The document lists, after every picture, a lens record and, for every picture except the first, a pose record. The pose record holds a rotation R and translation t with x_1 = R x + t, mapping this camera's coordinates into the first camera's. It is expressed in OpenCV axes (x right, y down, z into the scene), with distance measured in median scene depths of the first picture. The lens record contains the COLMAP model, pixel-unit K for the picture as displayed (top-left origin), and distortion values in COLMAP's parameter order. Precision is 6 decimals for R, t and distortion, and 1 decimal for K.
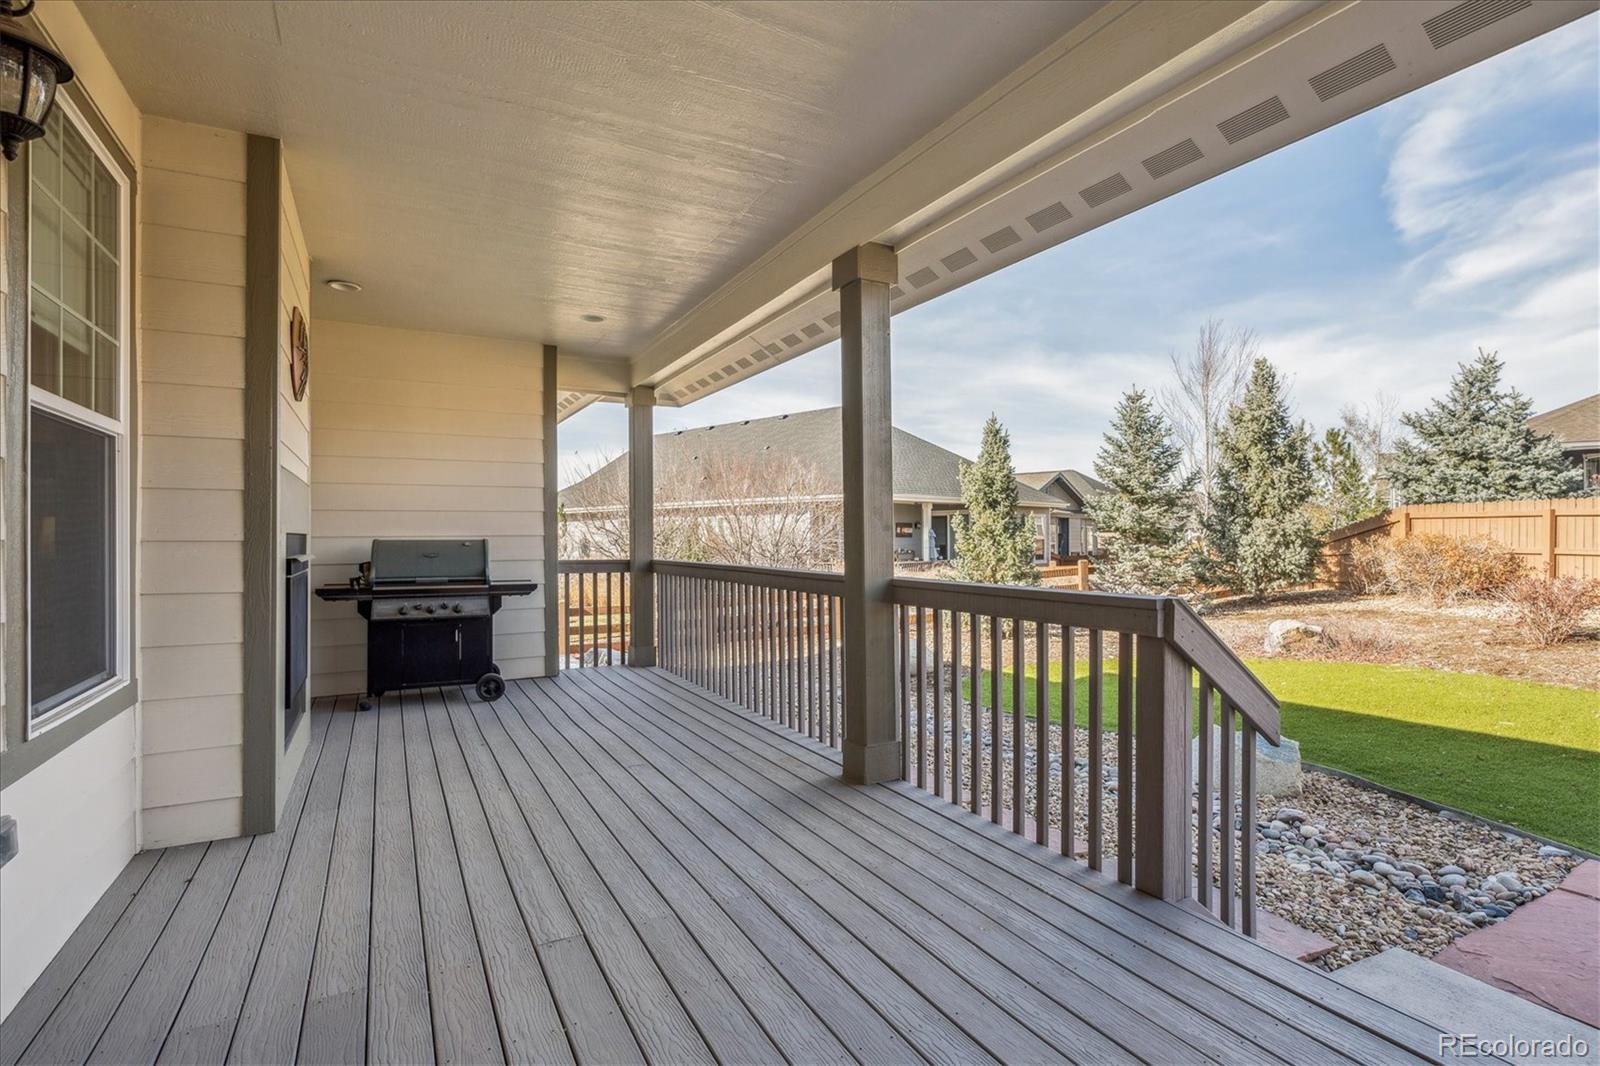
lens RADIAL K [[789.5, 0, 806.4], [0, 789.5, 530.6], [0, 0, 1]] dist [-0.000345, -0.000627]
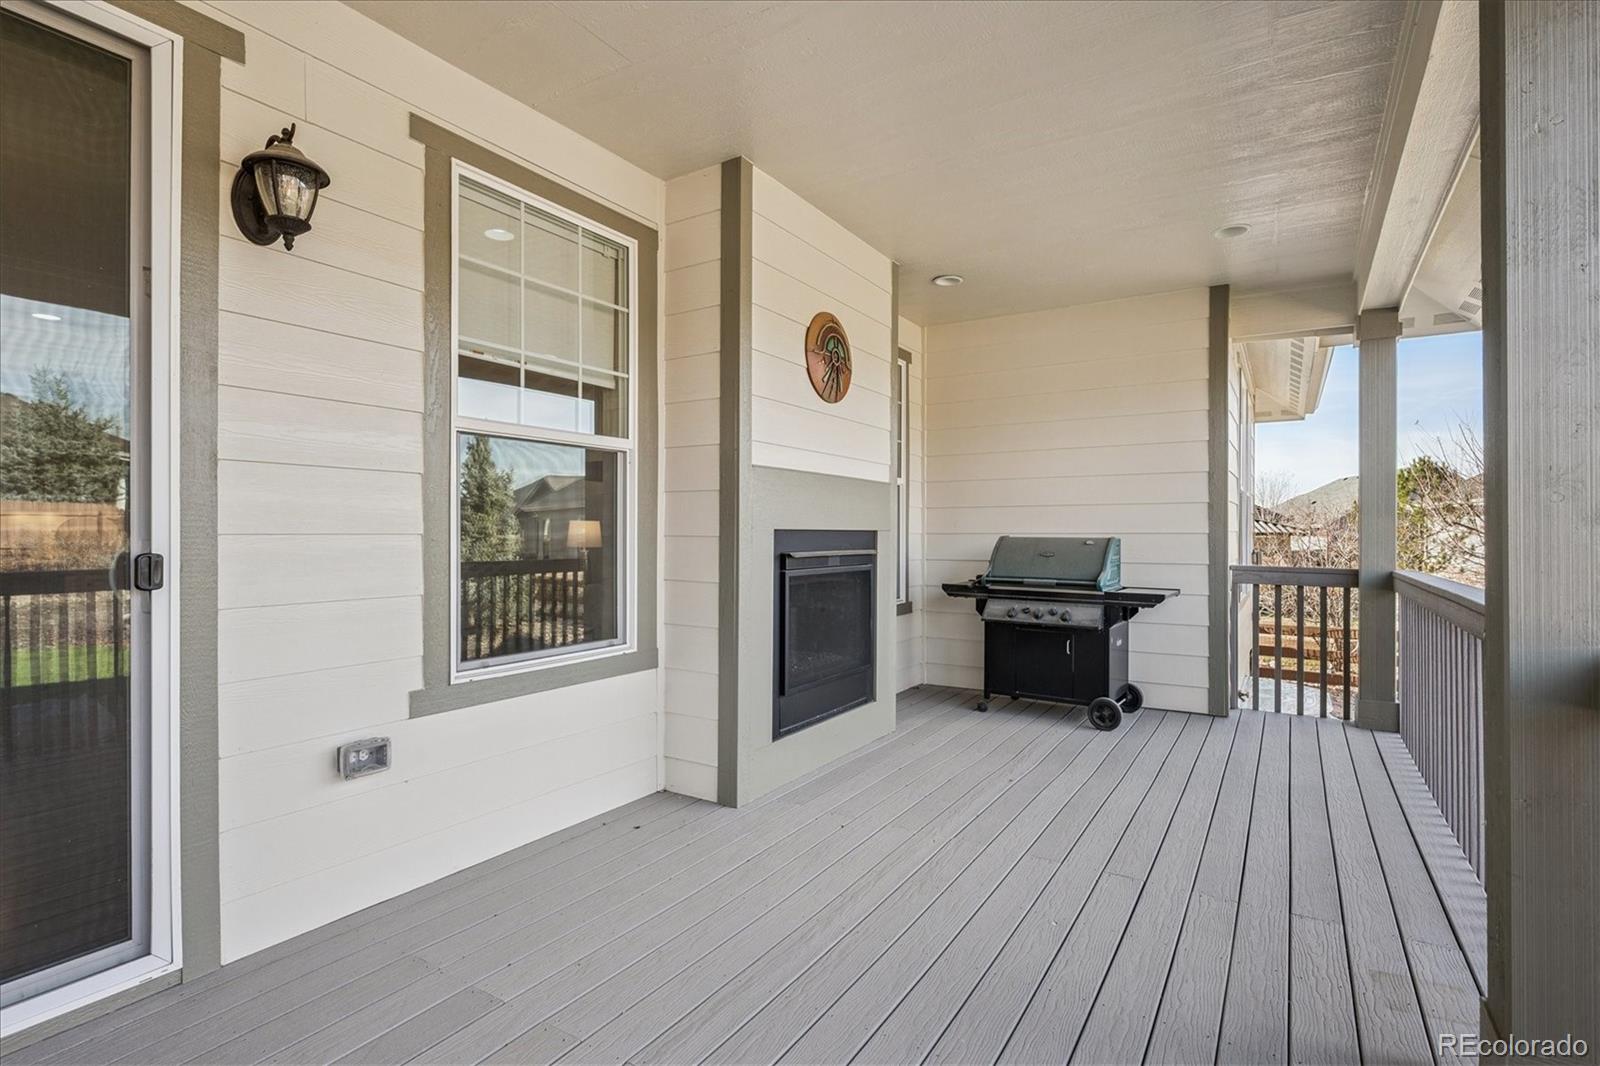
lens RADIAL K [[789.5, 0, 788.5], [0, 789.5, 535.5], [0, 0, 1]] dist [-0.000345, -0.000627]
pose [[0.495181, 0.010743, -0.868723, 0.167201], [-0.000597, 0.999928, 0.012026, -0.000942], [0.868790, -0.005436, 0.495151, 0.309229]]
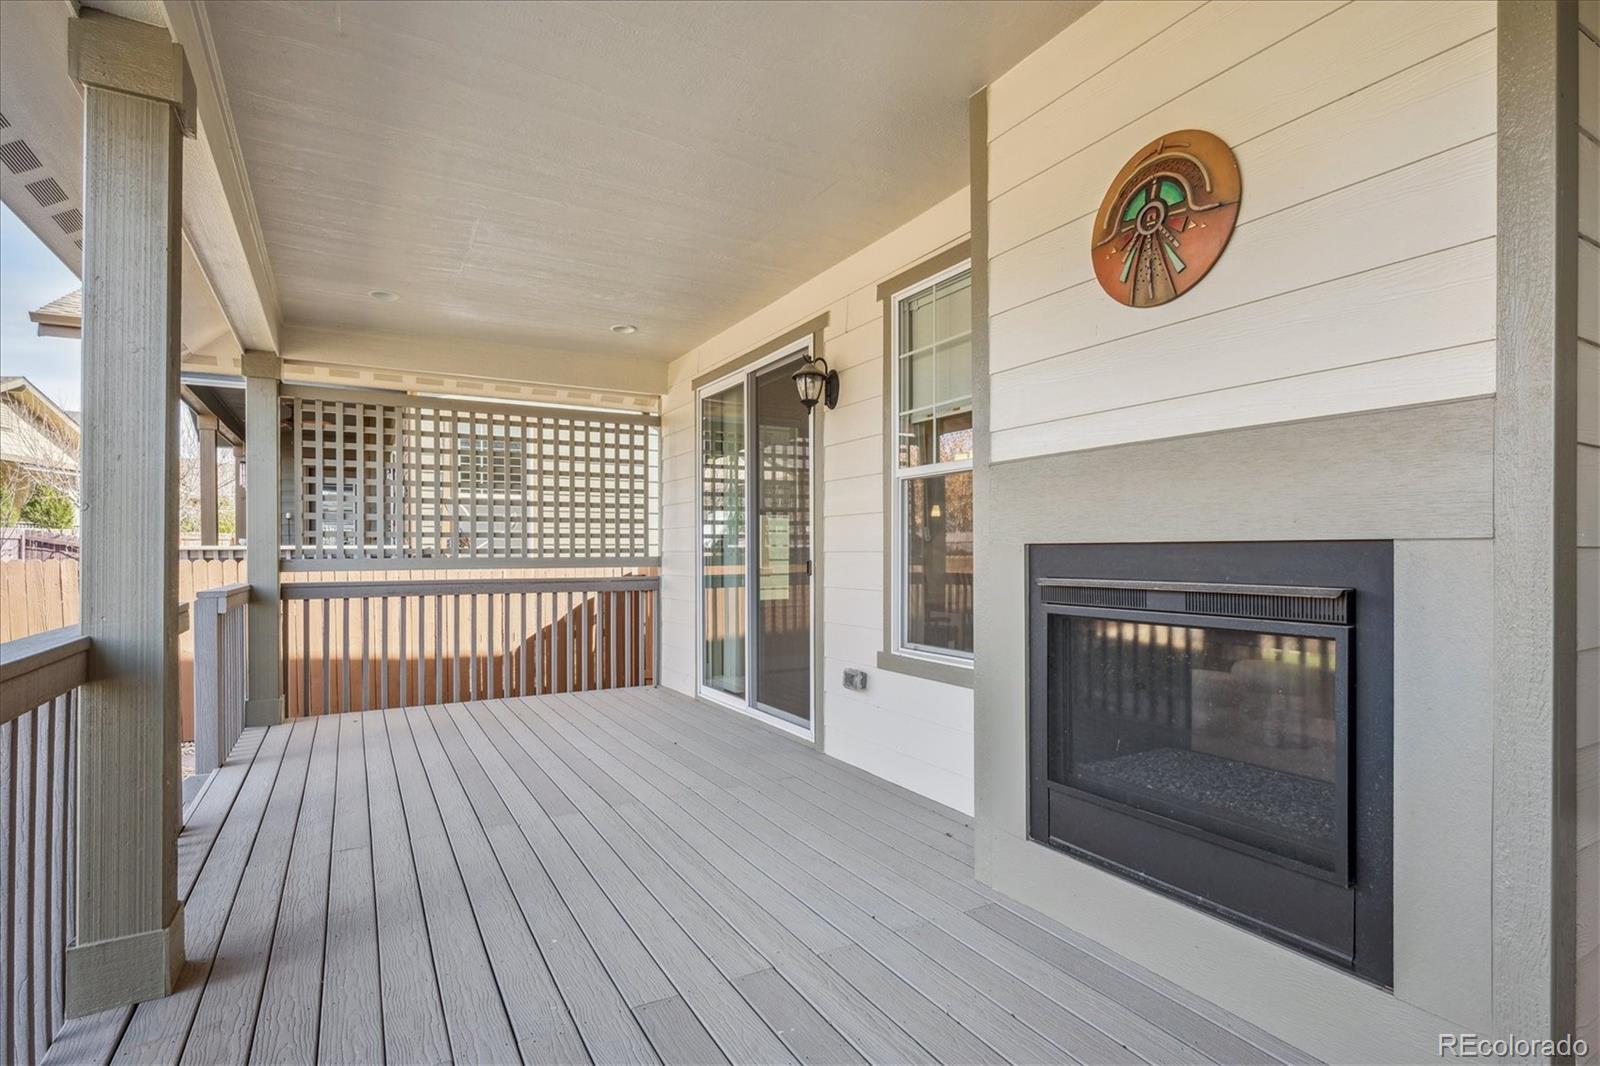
lens RADIAL K [[805.7, 0, 811.1], [0, 805.7, 548.4], [0, 0, 1]] dist [-0.006486, 0.000629]
pose [[-0.999504, 0.009514, -0.030030, -0.269419], [0.009798, 0.999908, -0.009339, 0.007849], [0.029938, -0.009628, -0.999505, 1.107913]]
